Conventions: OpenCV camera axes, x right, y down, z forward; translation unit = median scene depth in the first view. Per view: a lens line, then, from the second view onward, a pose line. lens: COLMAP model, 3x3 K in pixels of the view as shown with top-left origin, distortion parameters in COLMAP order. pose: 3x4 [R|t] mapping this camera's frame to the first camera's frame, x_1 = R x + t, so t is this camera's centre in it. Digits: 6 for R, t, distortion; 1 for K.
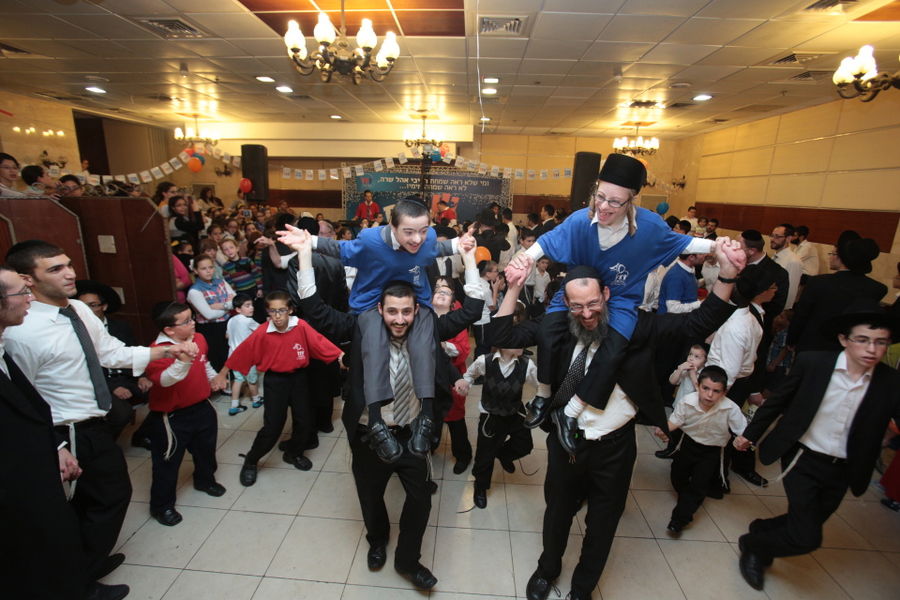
lens RADIAL K [[430.1, 0, 450.0], [0, 430.1, 300.0], [0, 0, 1]] dist [-0.041642, 0.011331]
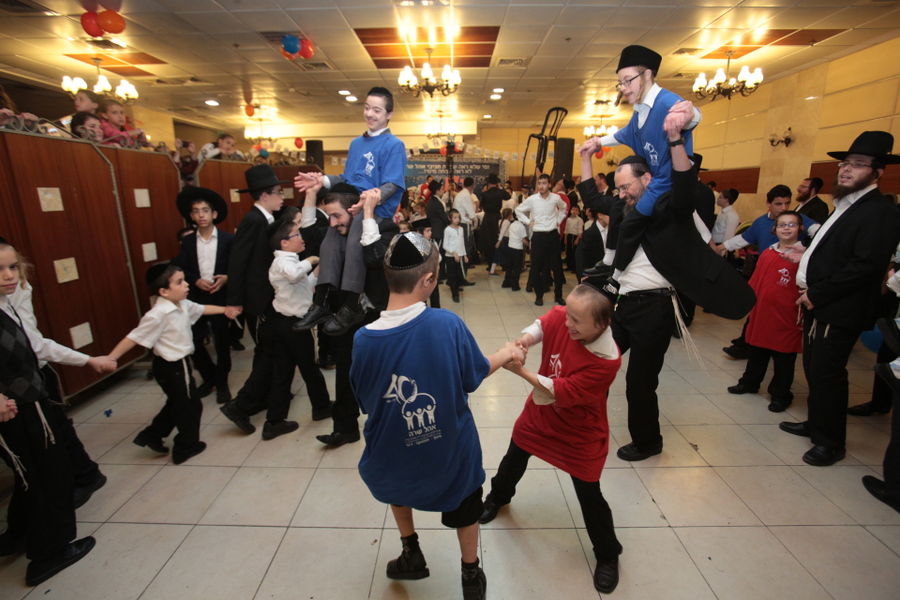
lens RADIAL K [[444.8, 0, 446.5], [0, 444.8, 299.7], [0, 0, 1]] dist [-0.042425, 0.000820]
pose [[0.998781, -0.040921, 0.027597, -0.105740], [0.041197, 0.999106, -0.009516, 0.151927], [-0.027183, 0.010641, 0.999574, -0.357130]]
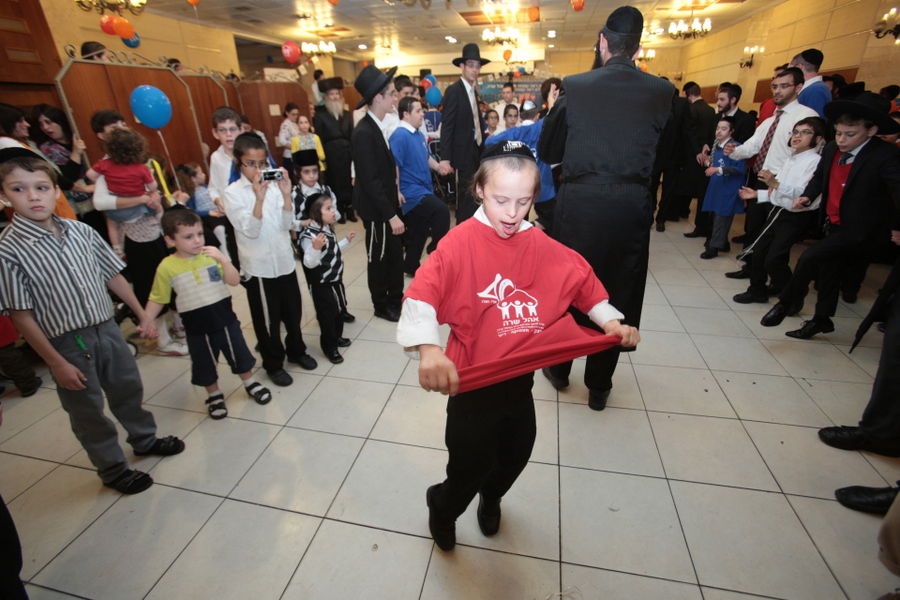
lens RADIAL K [[430.1, 0, 450.0], [0, 430.1, 300.0], [0, 0, 1]] dist [-0.041642, 0.011331]
pose [[0.987007, 0.016112, -0.159870, -0.034864], [0.011270, 0.985568, 0.168906, 0.315656], [0.160284, -0.168513, 0.972580, -0.960942]]
